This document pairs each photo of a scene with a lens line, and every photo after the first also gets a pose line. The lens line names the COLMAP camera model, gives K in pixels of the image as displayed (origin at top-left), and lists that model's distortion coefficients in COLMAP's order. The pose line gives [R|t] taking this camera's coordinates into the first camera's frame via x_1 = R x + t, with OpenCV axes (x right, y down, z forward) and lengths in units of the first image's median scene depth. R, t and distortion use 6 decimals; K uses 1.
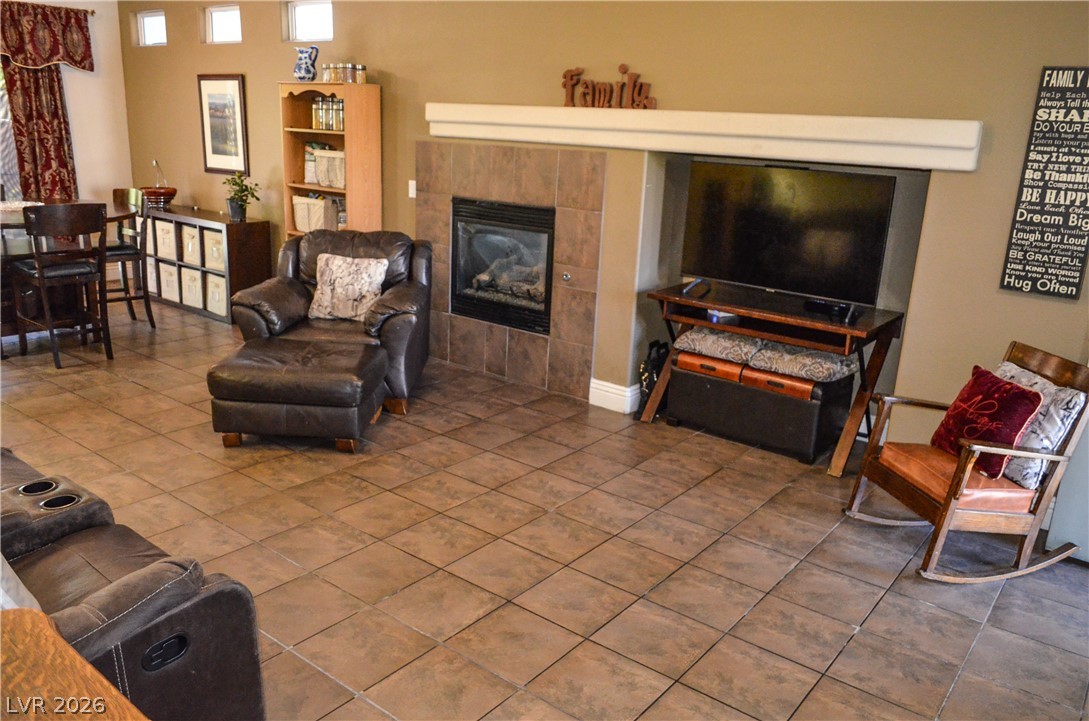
lens RADIAL K [[843.8, 0, 552.7], [0, 843.8, 364.5], [0, 0, 1]] dist [-0.014692, 0.005344]
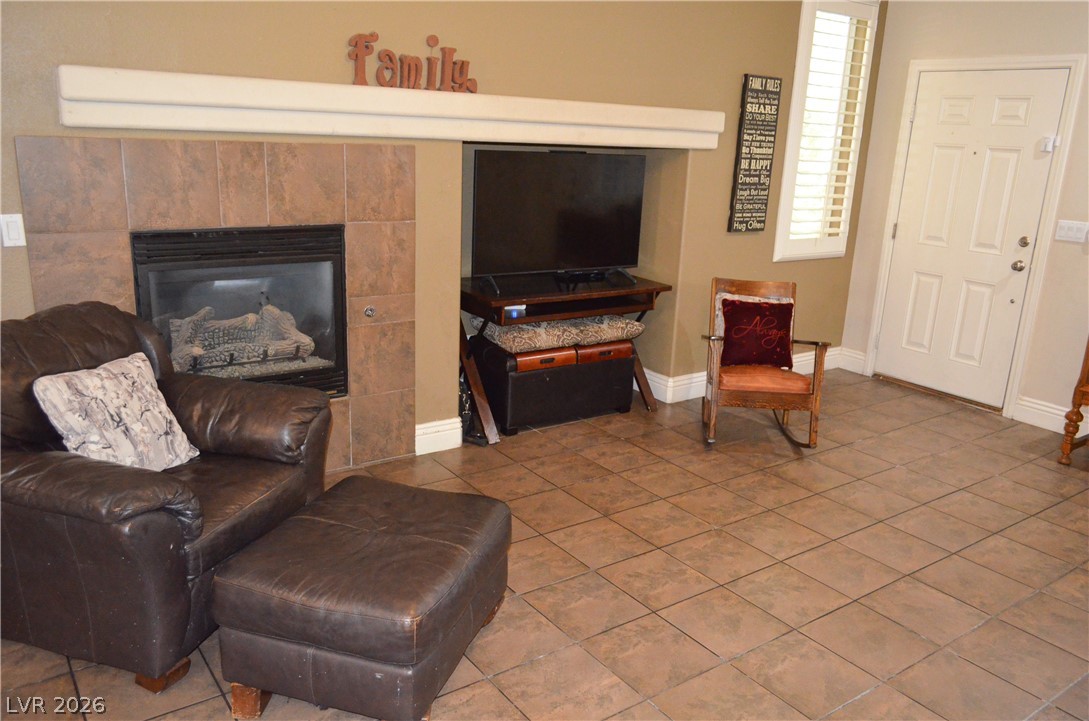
lens RADIAL K [[843.8, 0, 556.2], [0, 843.8, 366.1], [0, 0, 1]] dist [-0.014692, 0.005344]
pose [[0.279797, -0.292888, 0.914292, -0.685928], [0.228843, 0.945225, 0.232766, -0.208733], [-0.932387, 0.144102, 0.331496, 0.640812]]
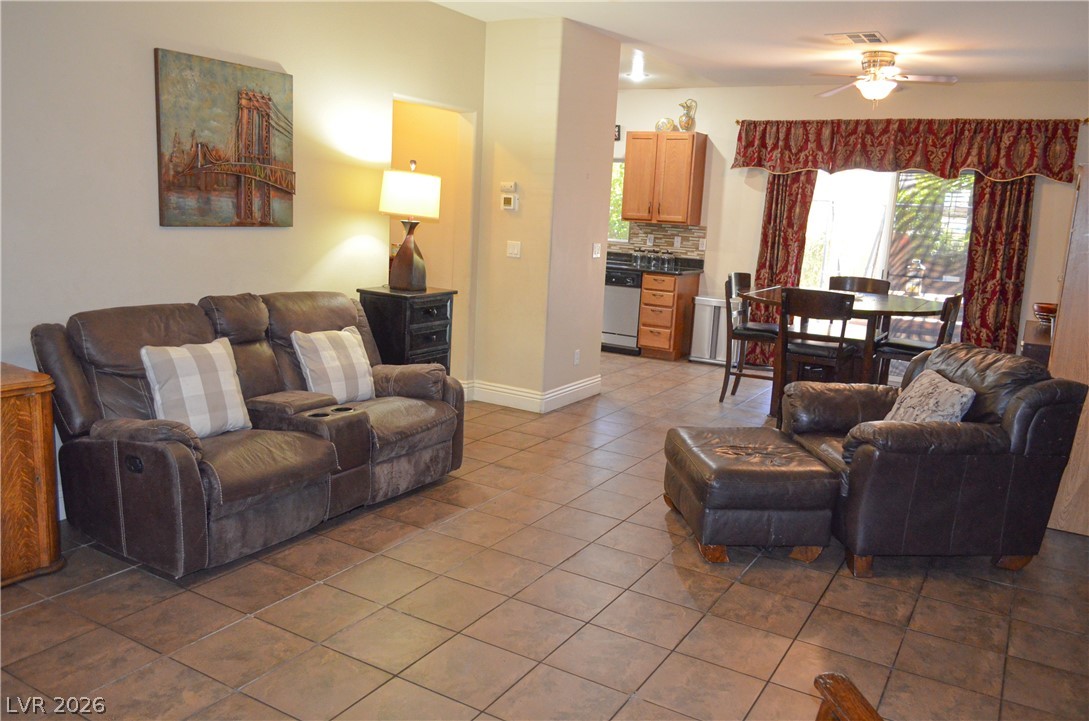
lens RADIAL K [[843.8, 0, 556.0], [0, 843.8, 364.7], [0, 0, 1]] dist [-0.014692, 0.005344]
pose [[0.133897, 0.148801, -0.979760, 0.506667], [-0.314415, 0.943962, 0.100395, -0.112833], [0.939795, 0.294609, 0.173179, 0.567086]]
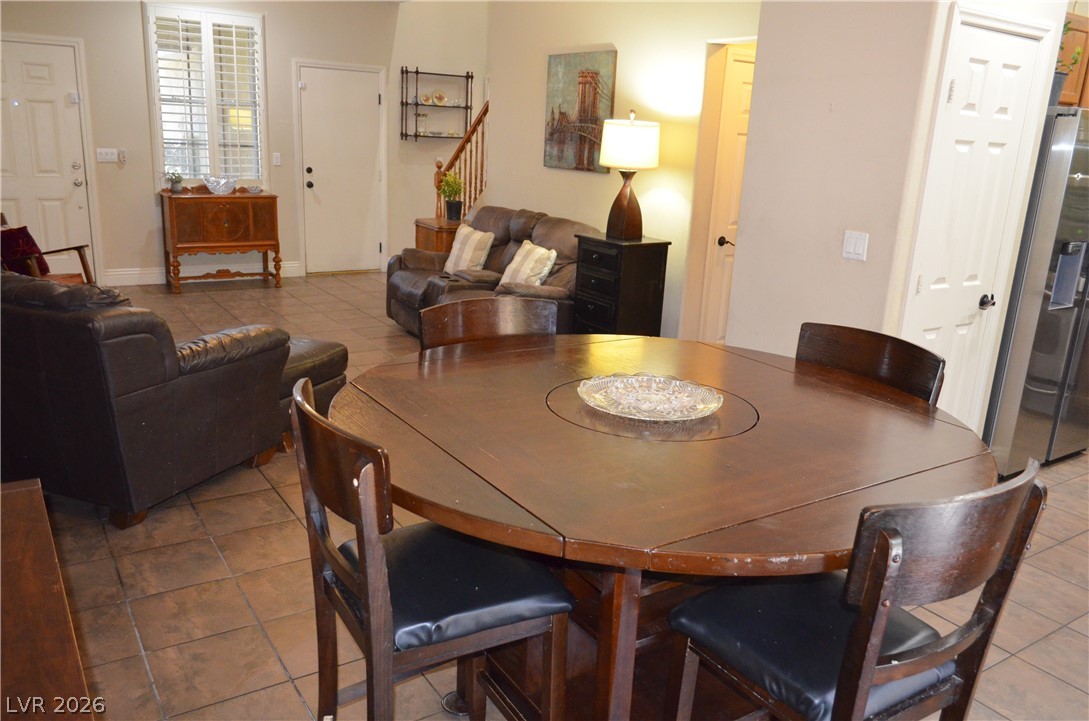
lens RADIAL K [[843.8, 0, 553.9], [0, 843.8, 366.3], [0, 0, 1]] dist [-0.014692, 0.005344]
pose [[-0.943095, -0.176155, 0.282029, -0.837678], [-0.004613, 0.855000, 0.518607, -0.463803], [-0.332490, 0.487795, -0.807160, 1.549555]]
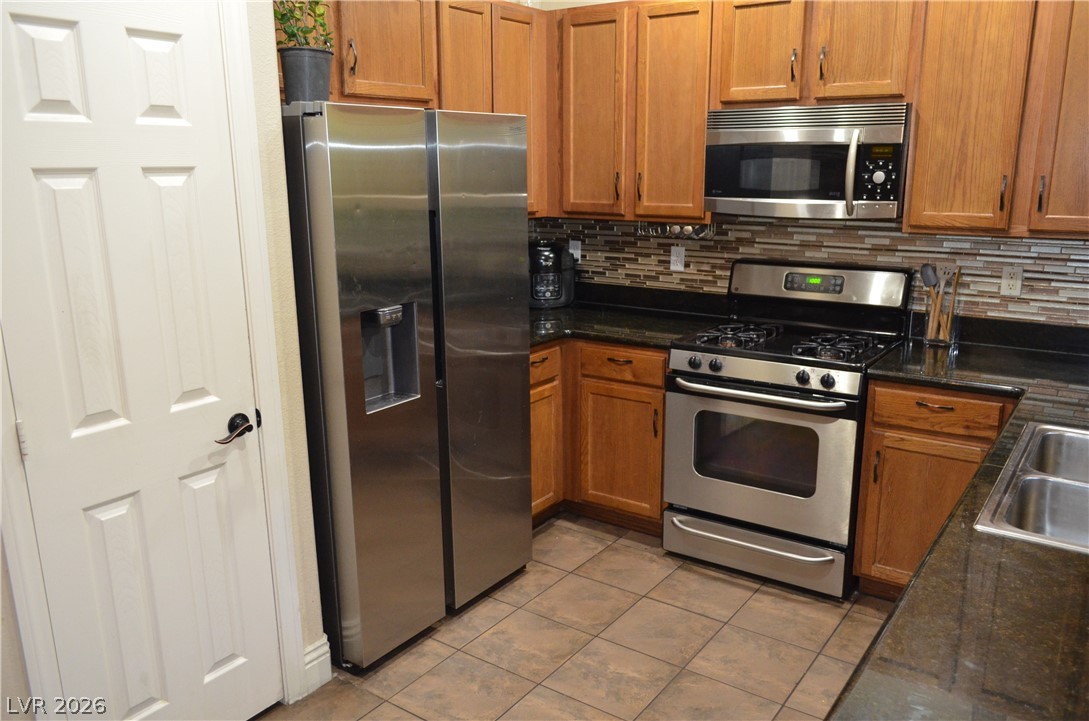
lens RADIAL K [[843.8, 0, 551.8], [0, 843.8, 367.2], [0, 0, 1]] dist [-0.014692, 0.005344]
pose [[-0.998374, -0.026080, -0.050695, -1.142215], [-0.047511, 0.872097, 0.487022, -0.378097], [0.031510, 0.488638, -0.871917, 1.151308]]
